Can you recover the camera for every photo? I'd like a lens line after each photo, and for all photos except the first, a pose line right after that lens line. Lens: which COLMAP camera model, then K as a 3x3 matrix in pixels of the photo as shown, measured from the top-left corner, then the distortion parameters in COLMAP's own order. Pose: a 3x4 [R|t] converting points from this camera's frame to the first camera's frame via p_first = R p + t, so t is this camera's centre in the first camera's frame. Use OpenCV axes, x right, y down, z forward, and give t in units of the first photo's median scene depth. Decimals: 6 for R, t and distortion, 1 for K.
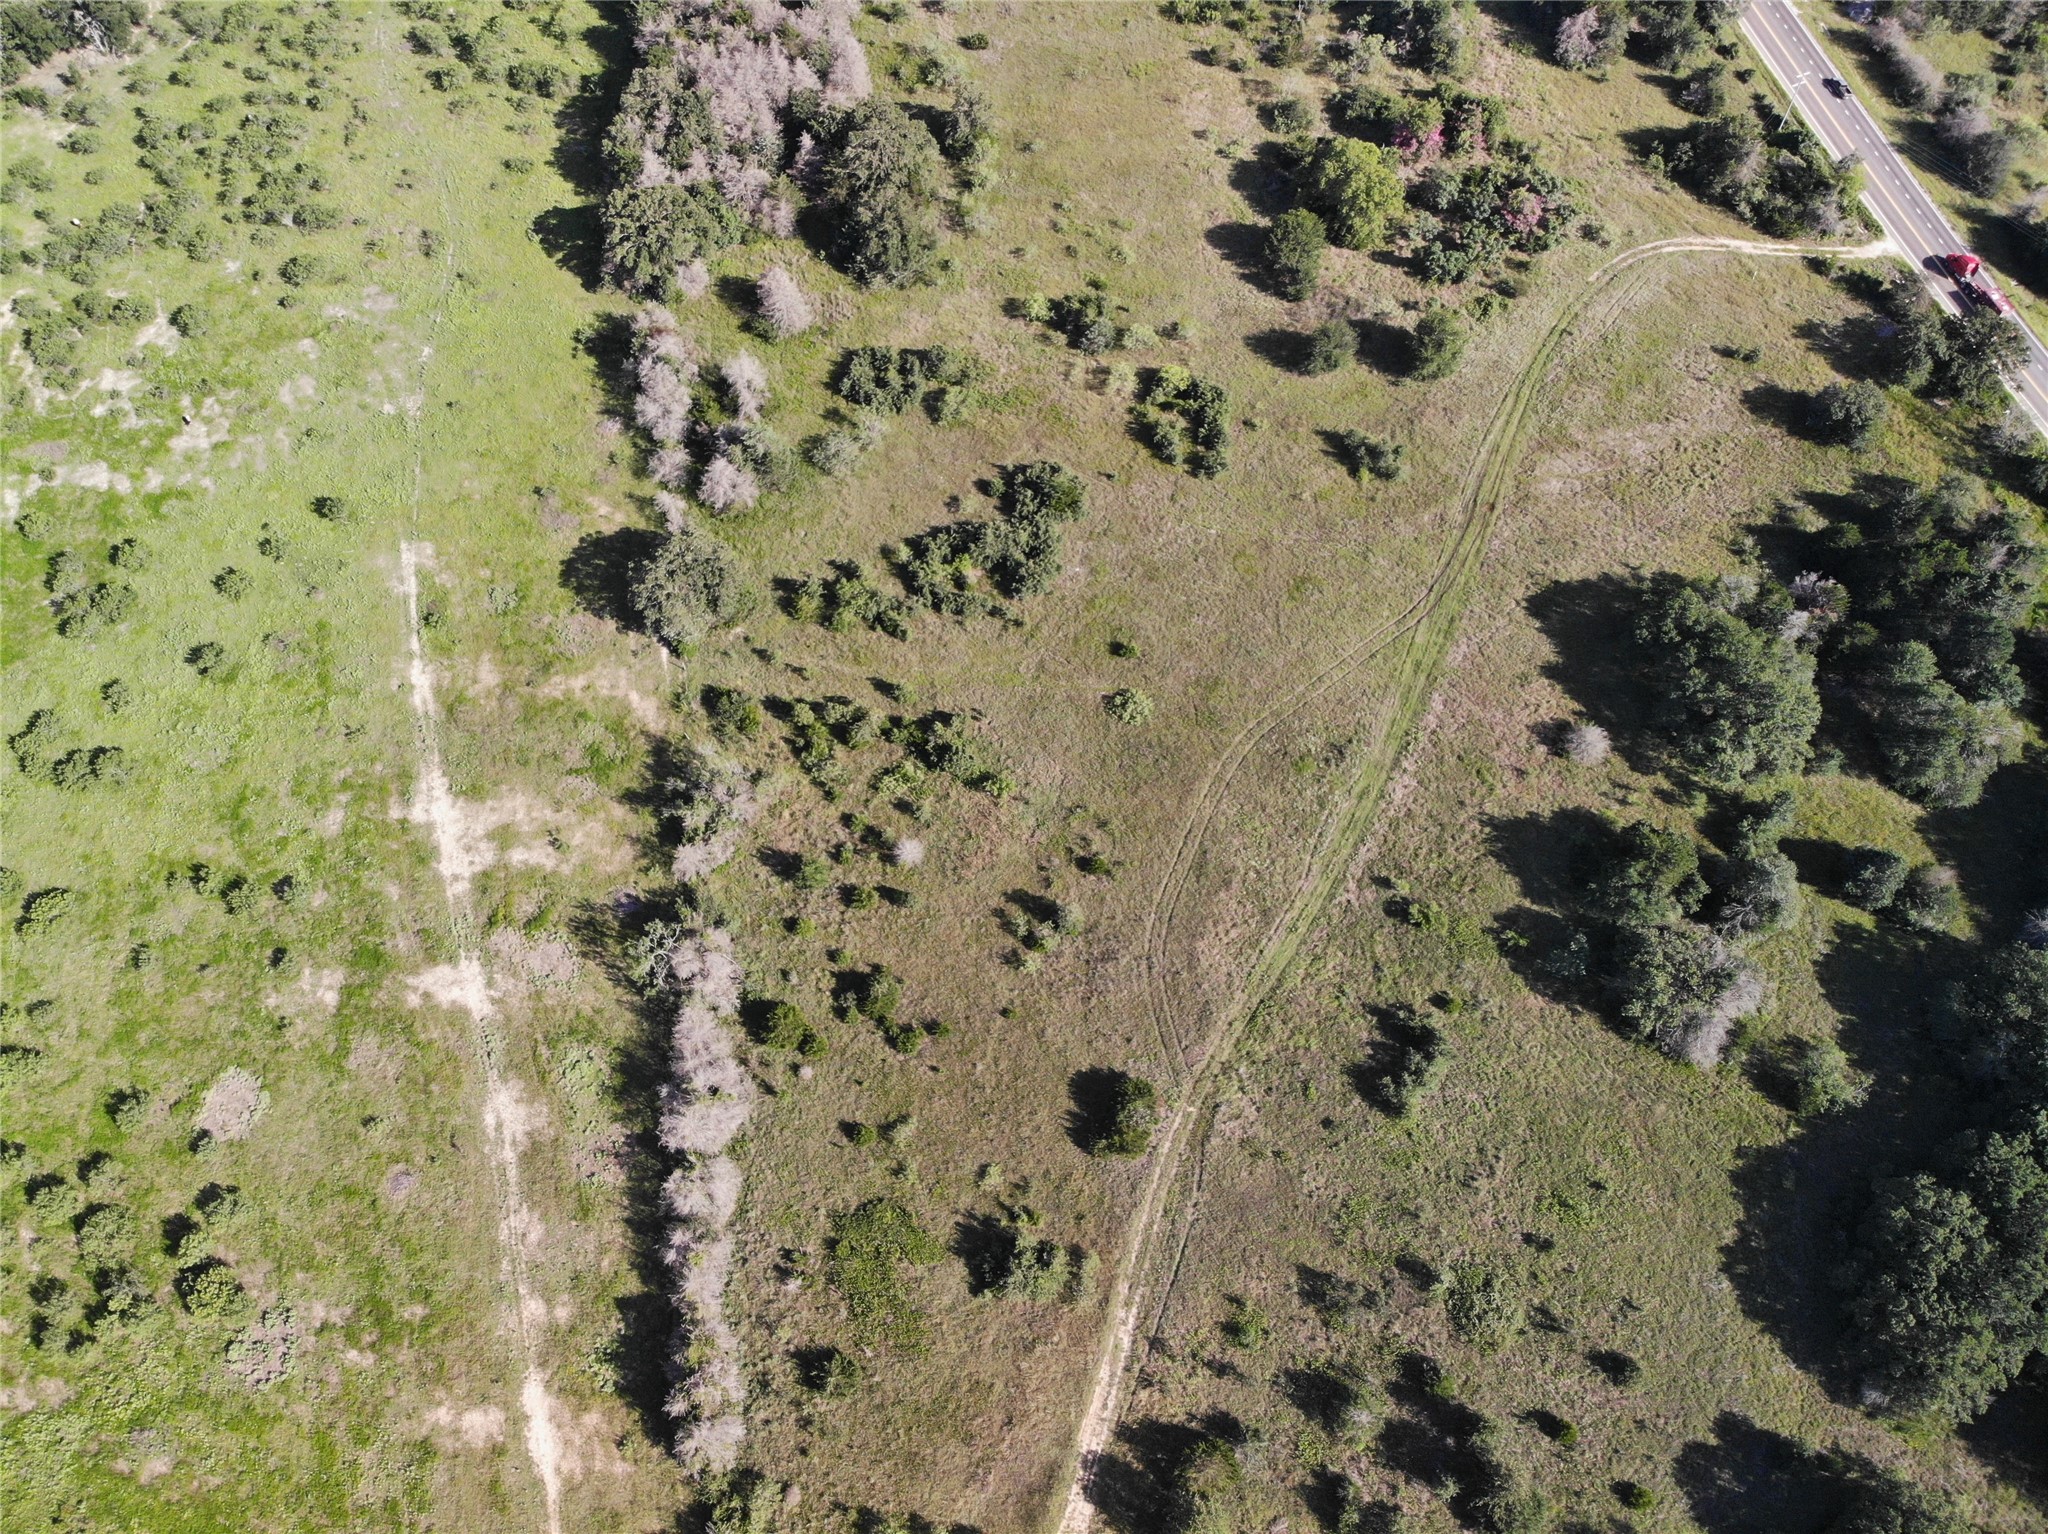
lens RADIAL K [[1504.8, 0, 1022.2], [0, 1504.8, 767.4], [0, 0, 1]] dist [0.075661, -0.199704]
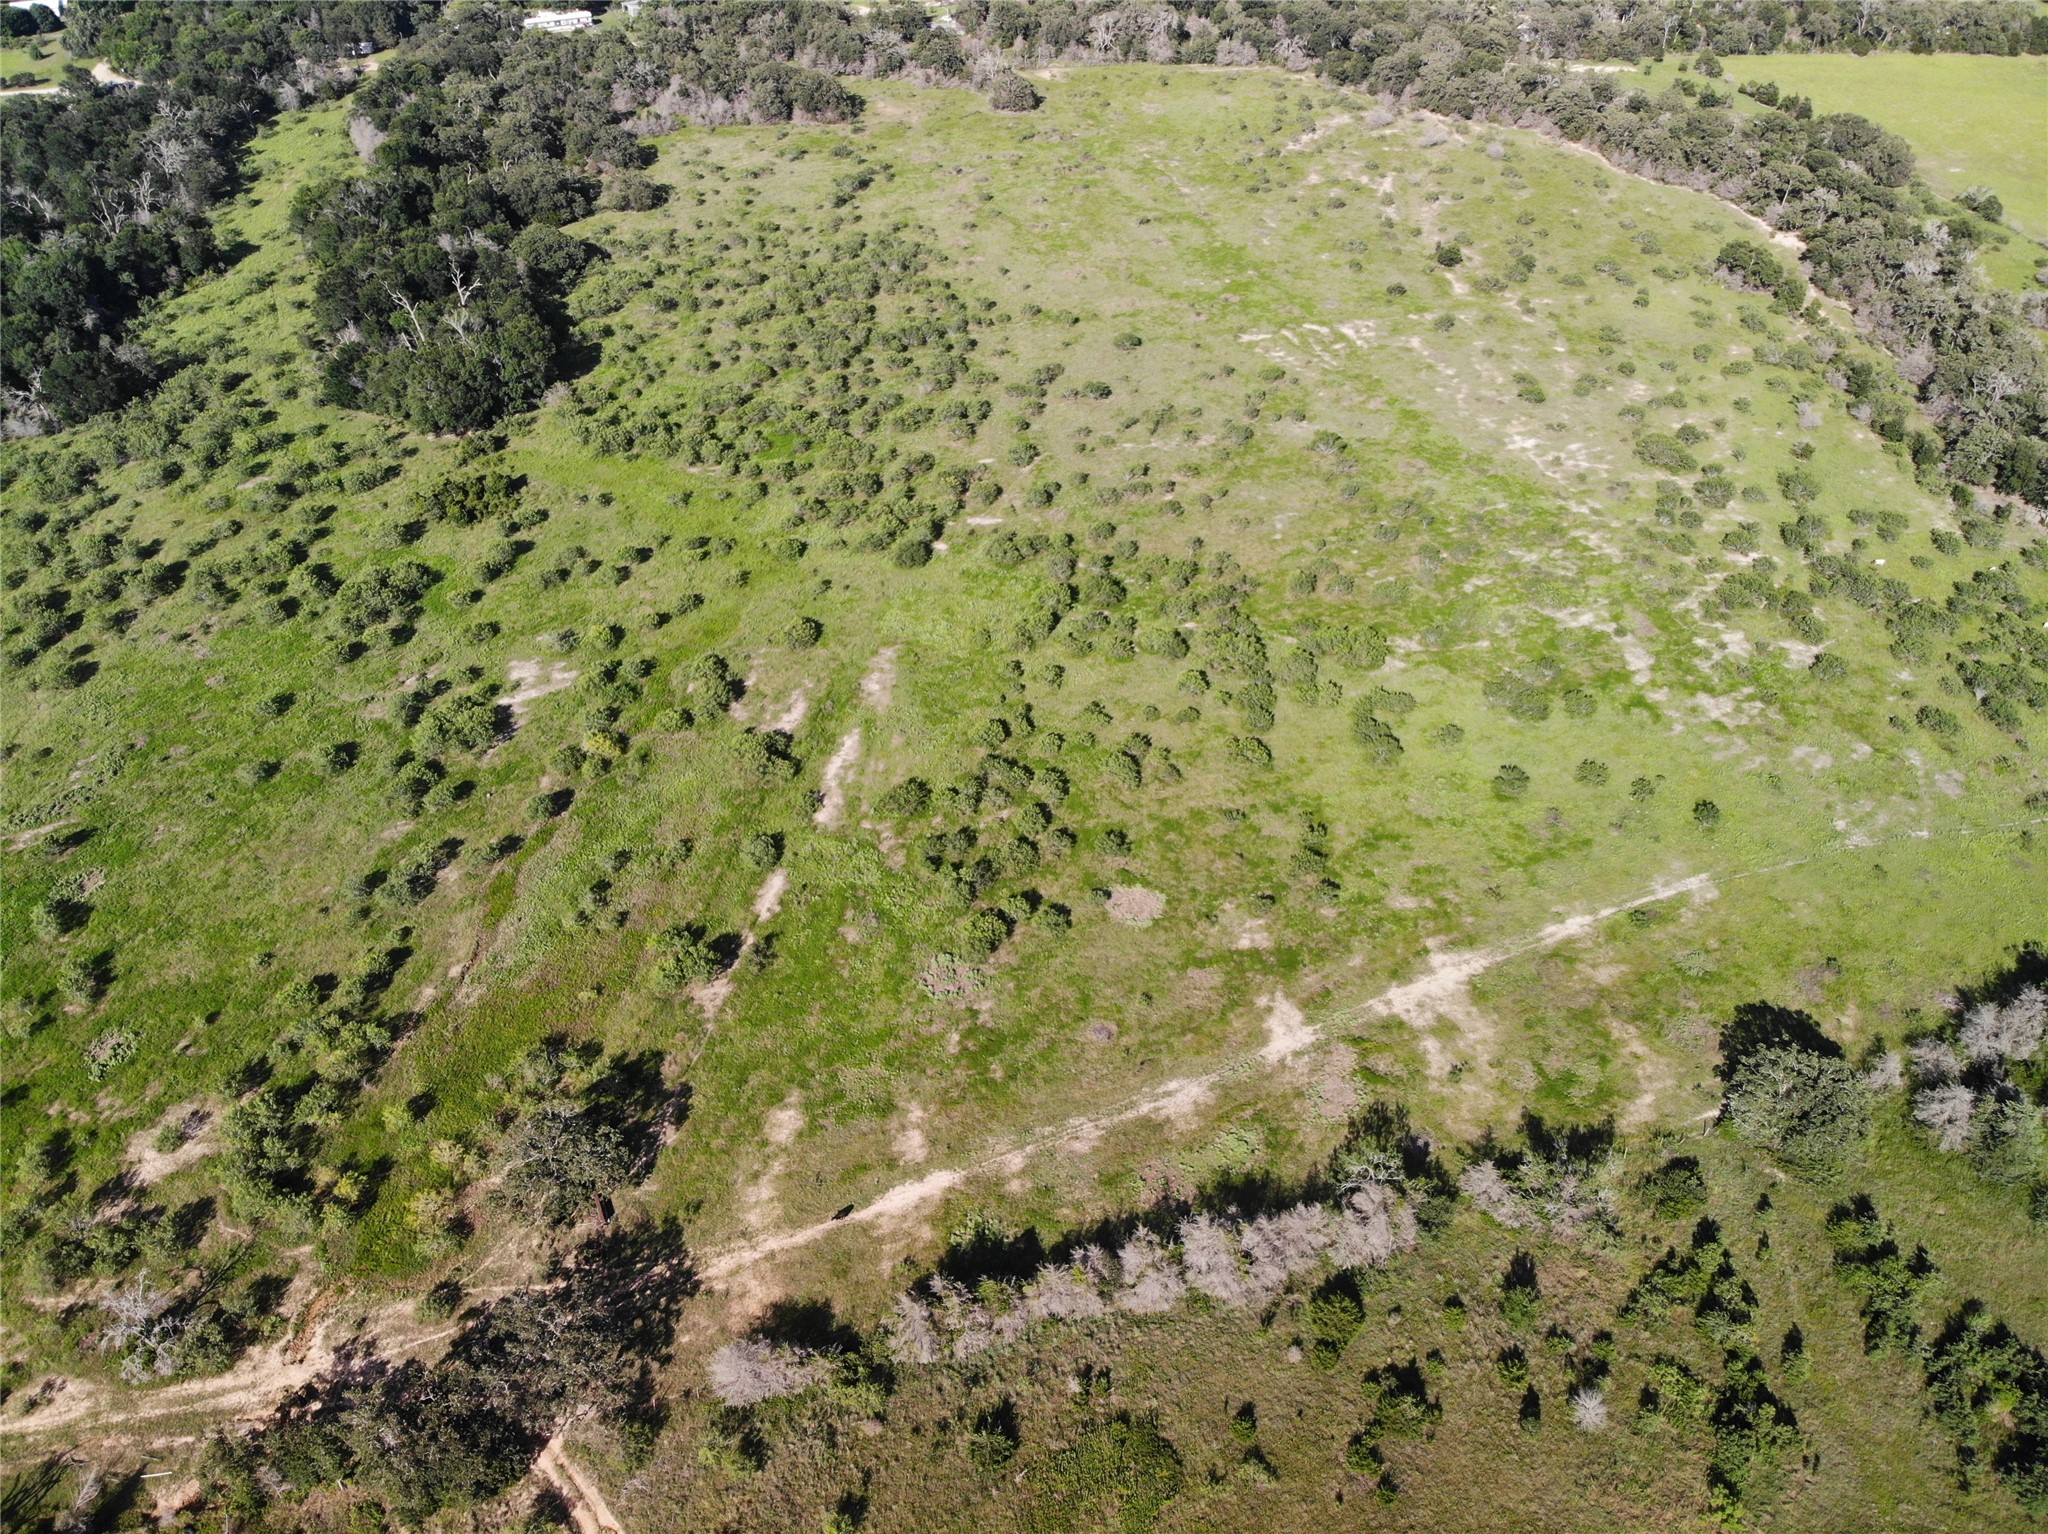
lens RADIAL K [[1504.2, 0, 1017.8], [0, 1504.2, 761.0], [0, 0, 1]] dist [0.057907, -0.172385]
pose [[0.141874, 0.657561, -0.739922, 0.215549], [-0.872367, 0.436310, 0.220475, -0.004720], [0.467811, 0.614204, 0.635536, 0.108553]]
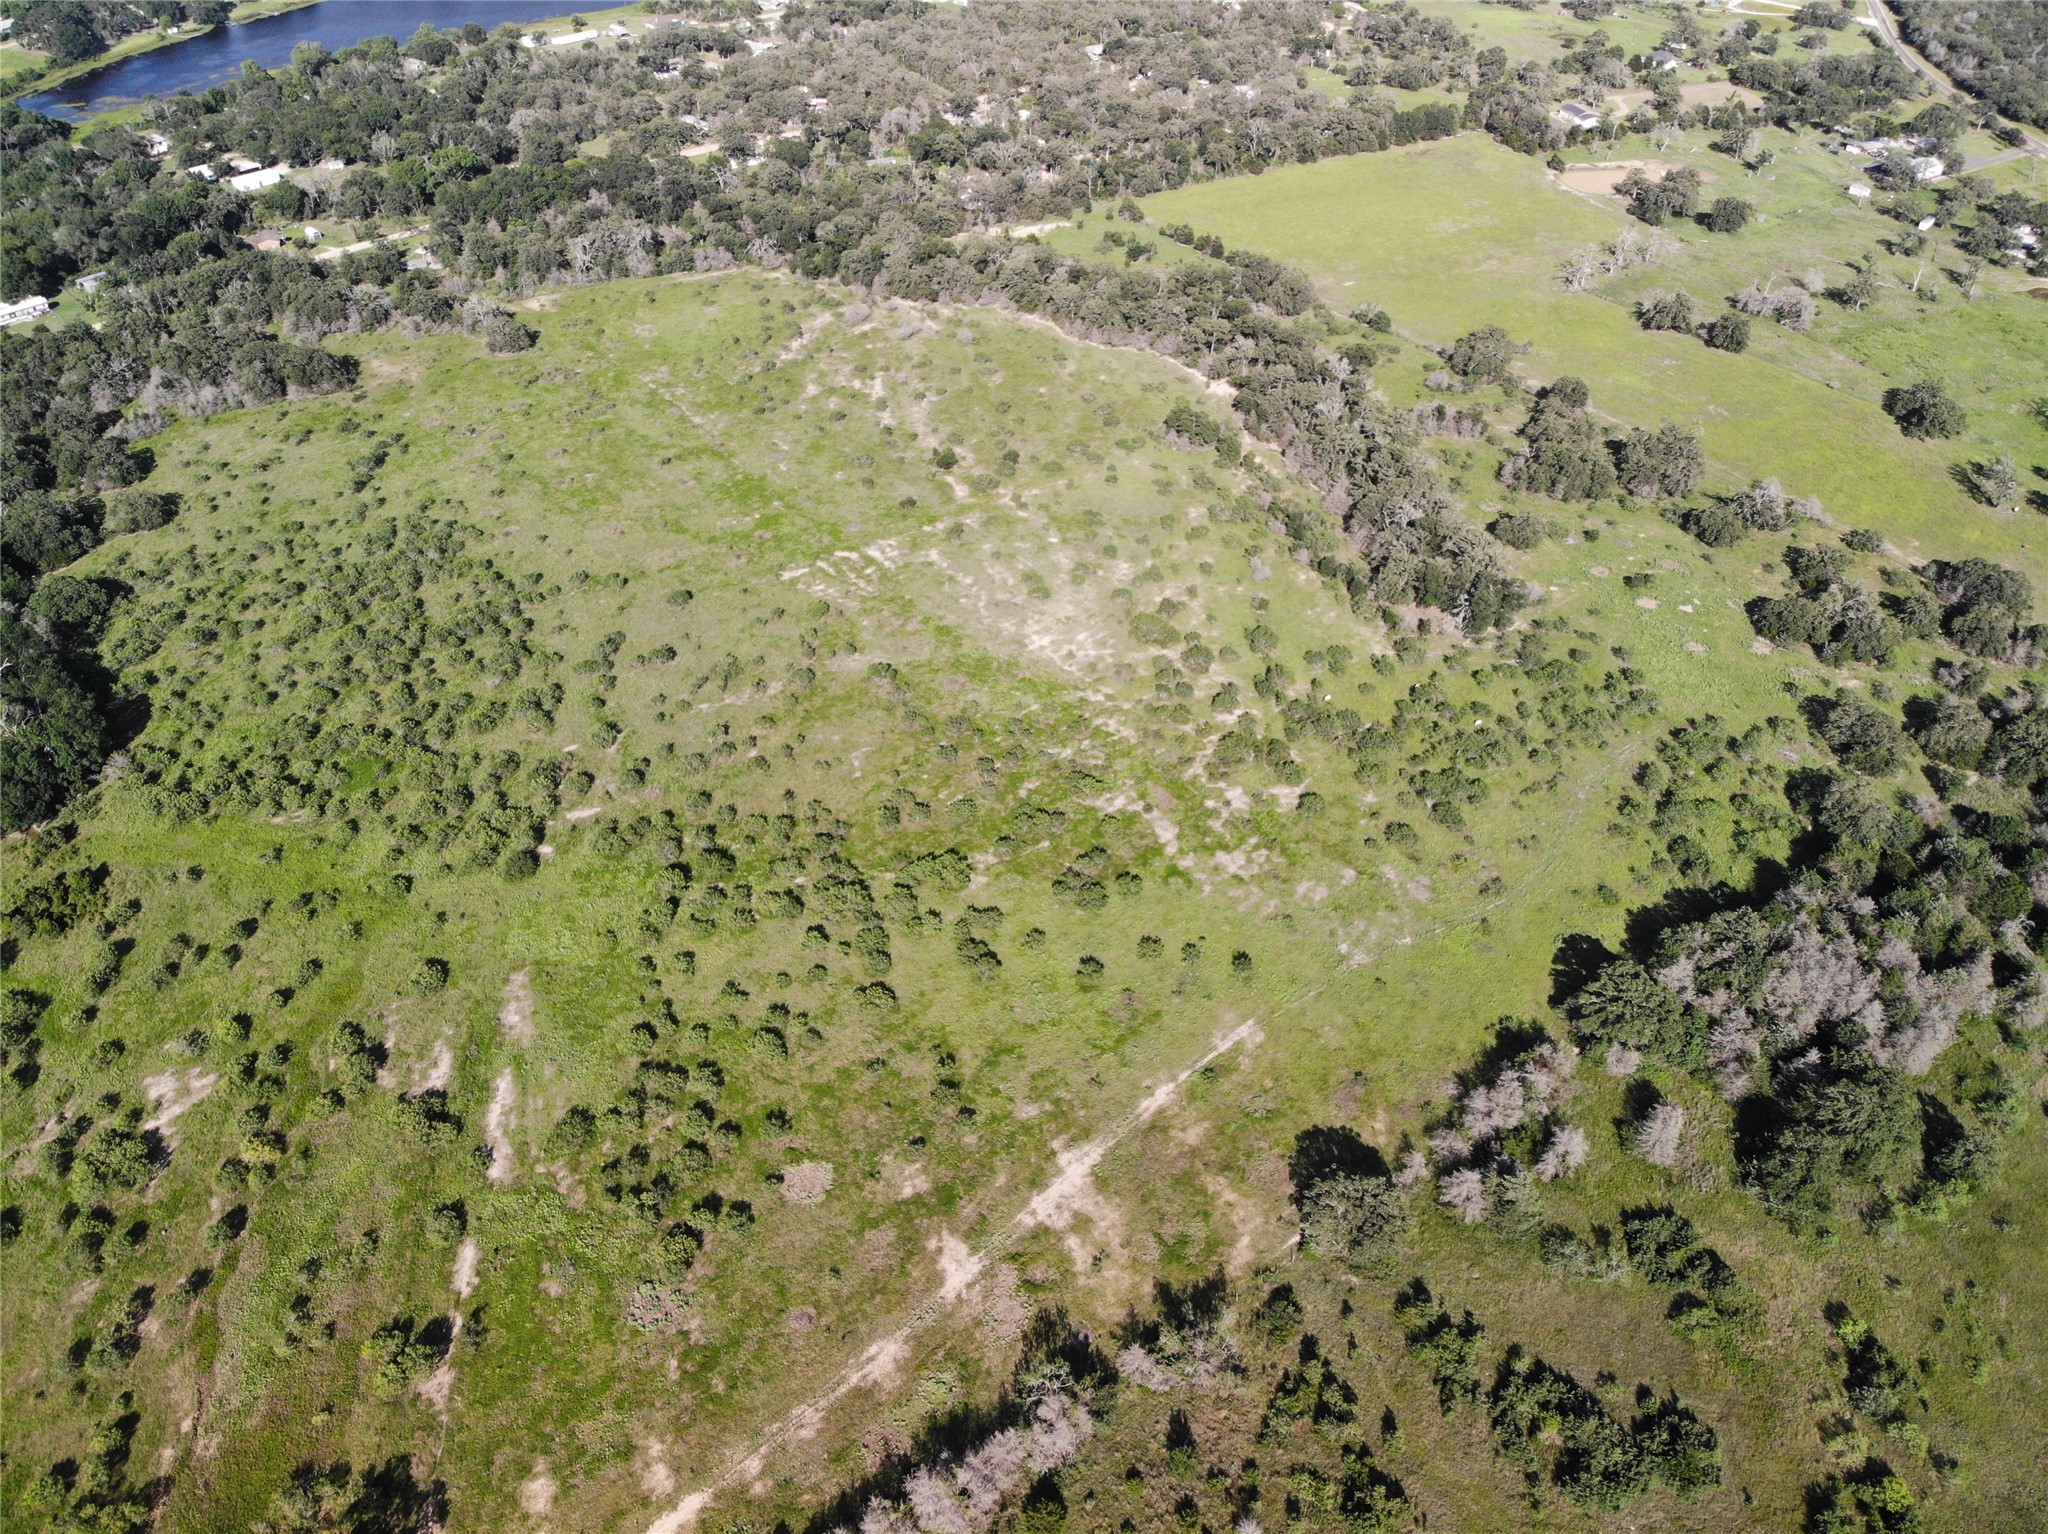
lens RADIAL K [[1508.2, 0, 1017.8], [0, 1508.2, 758.0], [0, 0, 1]] dist [0.053212, -0.165673]
pose [[0.459402, 0.566973, -0.683734, 0.220014], [-0.785331, 0.618907, -0.014448, -0.113005], [0.414976, 0.543595, 0.729588, -0.089559]]
